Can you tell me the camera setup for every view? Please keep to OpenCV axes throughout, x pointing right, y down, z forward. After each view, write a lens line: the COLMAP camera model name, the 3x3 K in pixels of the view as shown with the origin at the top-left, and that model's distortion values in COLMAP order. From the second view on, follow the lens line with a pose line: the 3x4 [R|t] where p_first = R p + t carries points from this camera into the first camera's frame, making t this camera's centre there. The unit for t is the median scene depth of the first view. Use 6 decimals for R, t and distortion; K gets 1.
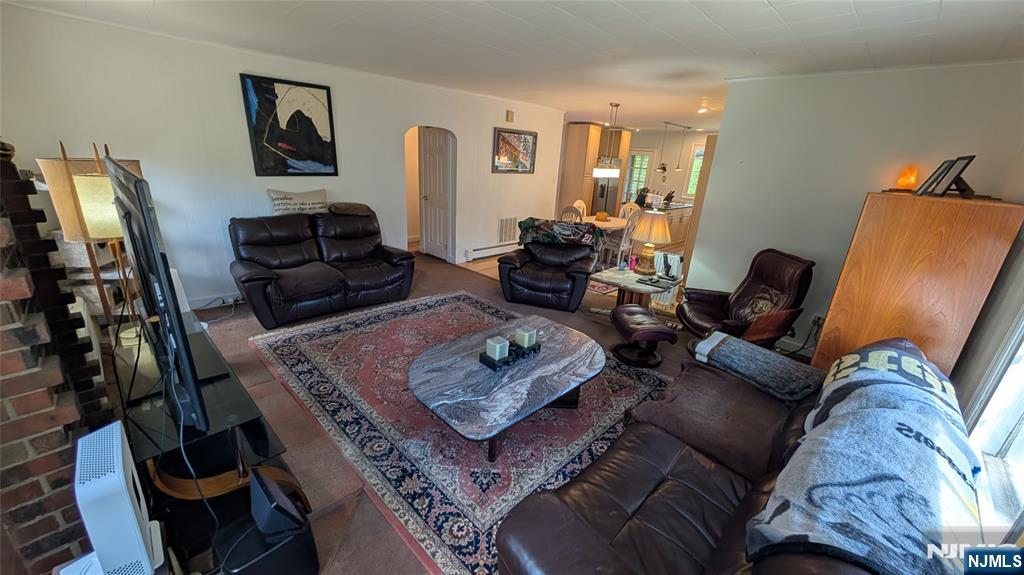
lens RADIAL K [[384.5, 0, 512.5], [0, 384.5, 289.0], [0, 0, 1]] dist [-0.001512, 0.000438]
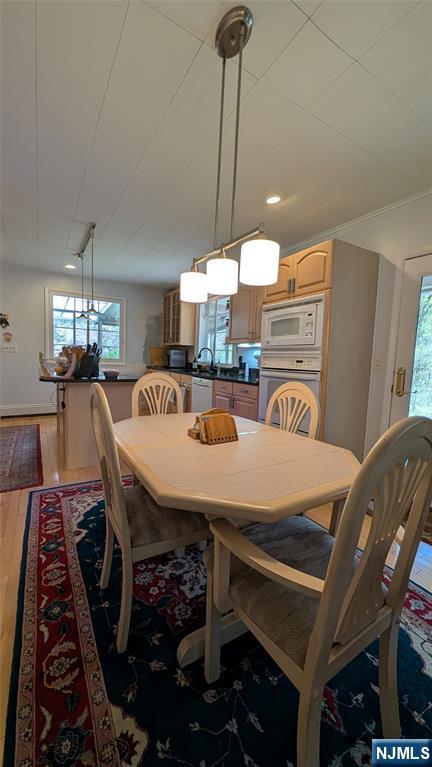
lens RADIAL K [[288.0, 0, 214.9], [0, 288.0, 384.0], [0, 0, 1]] dist [-0.001512, 0.000438]
pose [[0.252796, -0.138705, 0.957525, 0.064929], [0.295354, 0.953493, 0.060144, -0.579404], [-0.921336, 0.267605, 0.282007, 2.327407]]
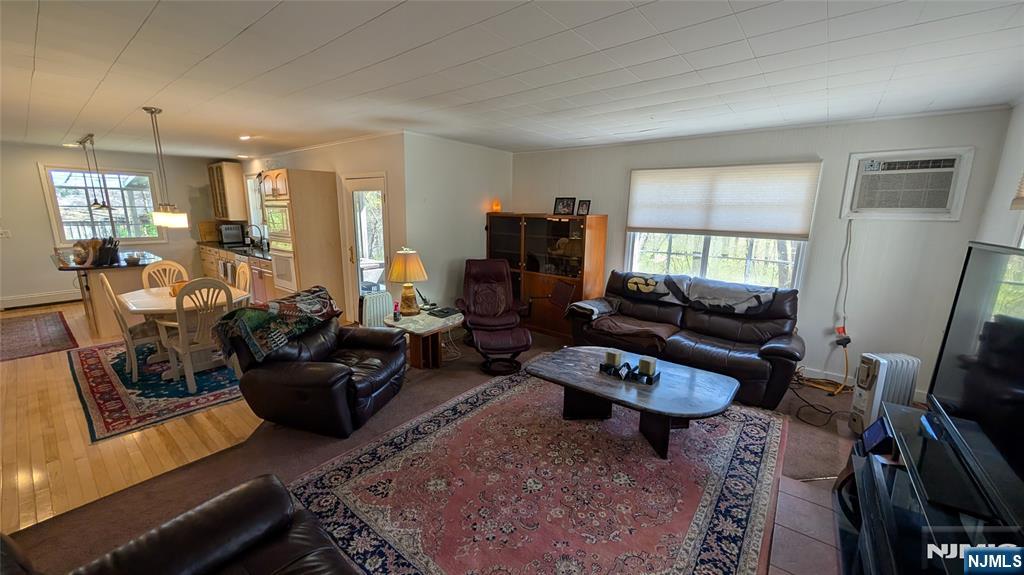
lens RADIAL K [[384.5, 0, 512.5], [0, 384.5, 289.0], [0, 0, 1]] dist [-0.001512, 0.000438]
pose [[-0.097425, -0.262181, 0.960088, -1.026121], [0.304827, 0.910454, 0.279560, -0.495334], [-0.947412, 0.319896, -0.008781, 1.260450]]
